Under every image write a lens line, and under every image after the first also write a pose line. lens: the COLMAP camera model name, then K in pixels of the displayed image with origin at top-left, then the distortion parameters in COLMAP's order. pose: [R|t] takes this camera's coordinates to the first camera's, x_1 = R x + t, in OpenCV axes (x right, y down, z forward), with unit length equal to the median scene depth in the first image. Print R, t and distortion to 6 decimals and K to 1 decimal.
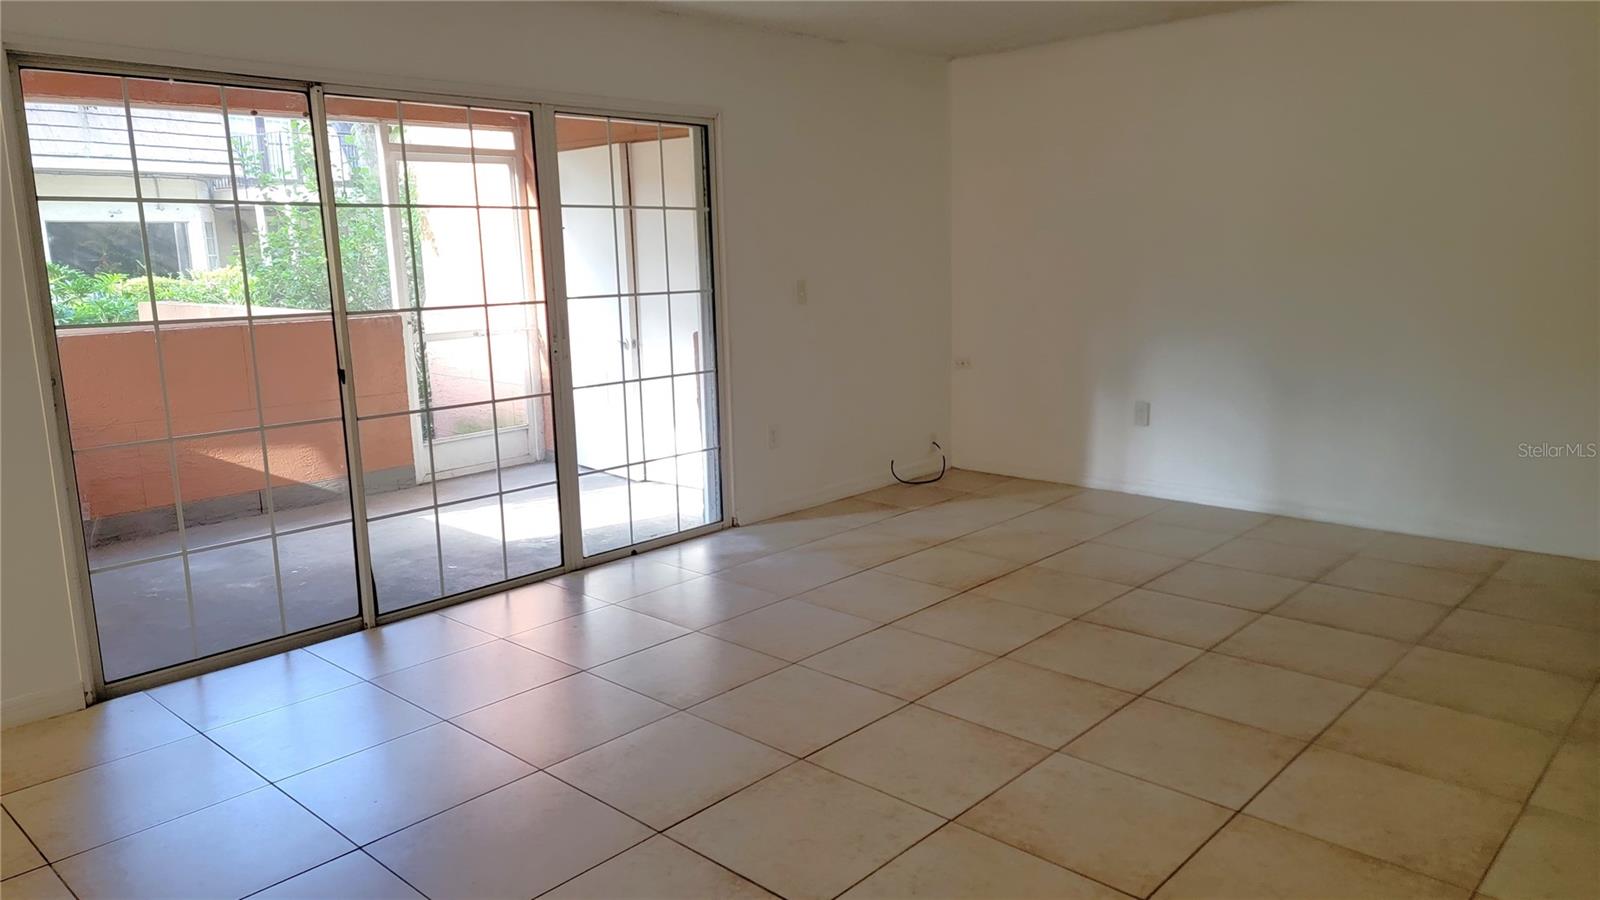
lens RADIAL K [[1108.7, 0, 804.9], [0, 1108.7, 444.5], [0, 0, 1]] dist [0.074673, -0.039129]
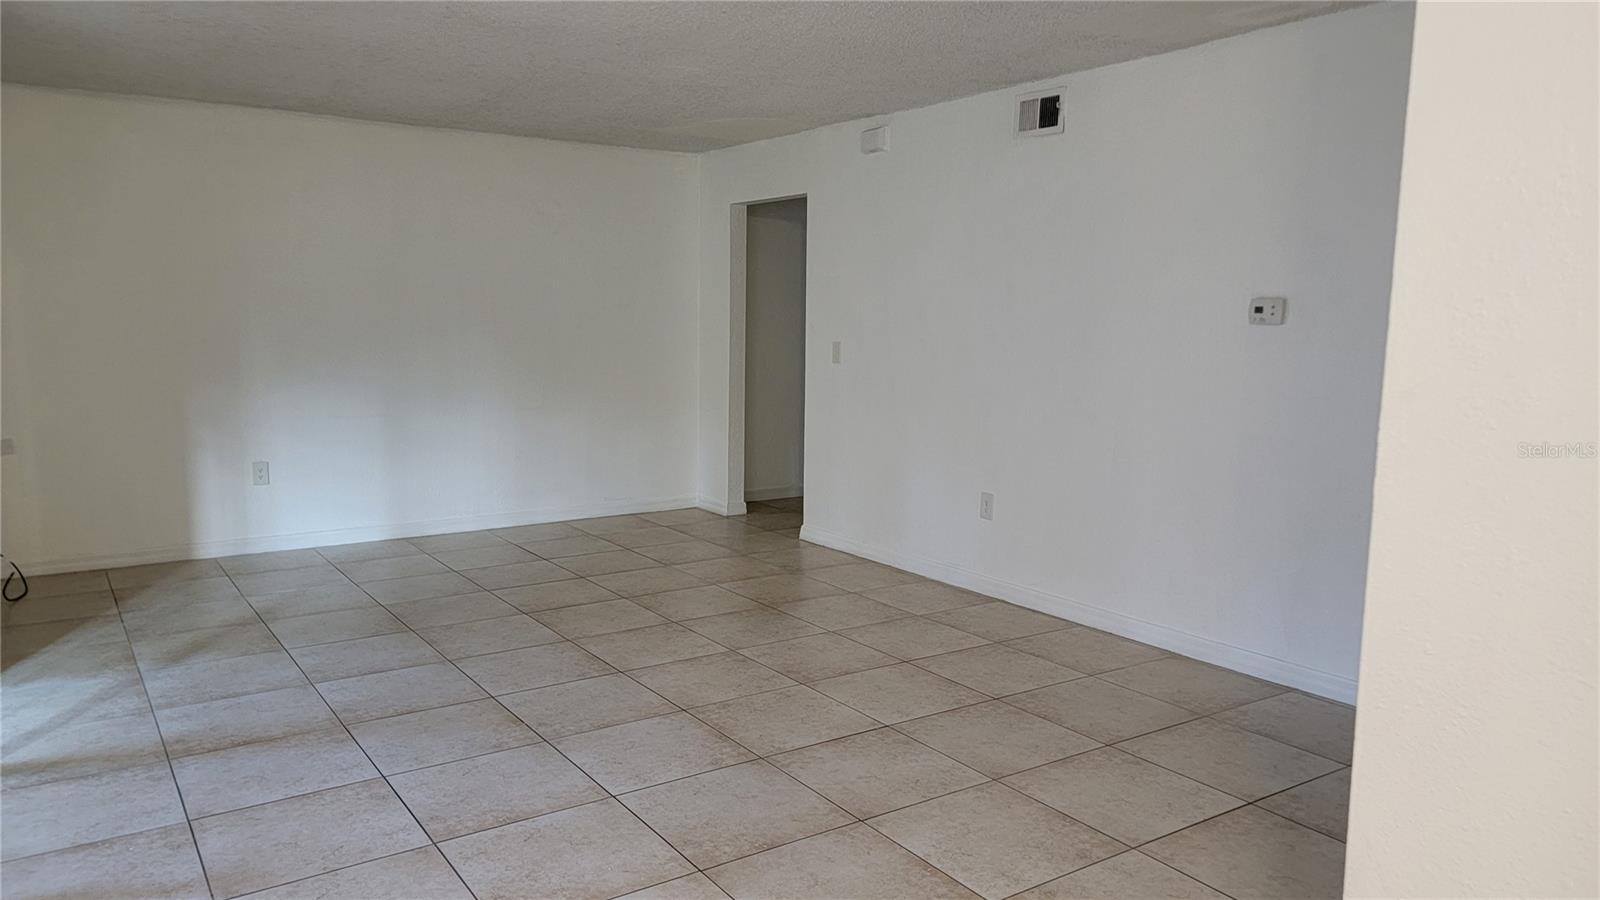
lens RADIAL K [[1108.7, 0, 805.3], [0, 1108.7, 451.7], [0, 0, 1]] dist [0.074673, -0.039129]
pose [[0.218269, -0.098095, 0.970946, -0.930535], [0.160930, 0.984932, 0.063331, -0.049768], [-0.962528, 0.142431, 0.230767, 0.429696]]
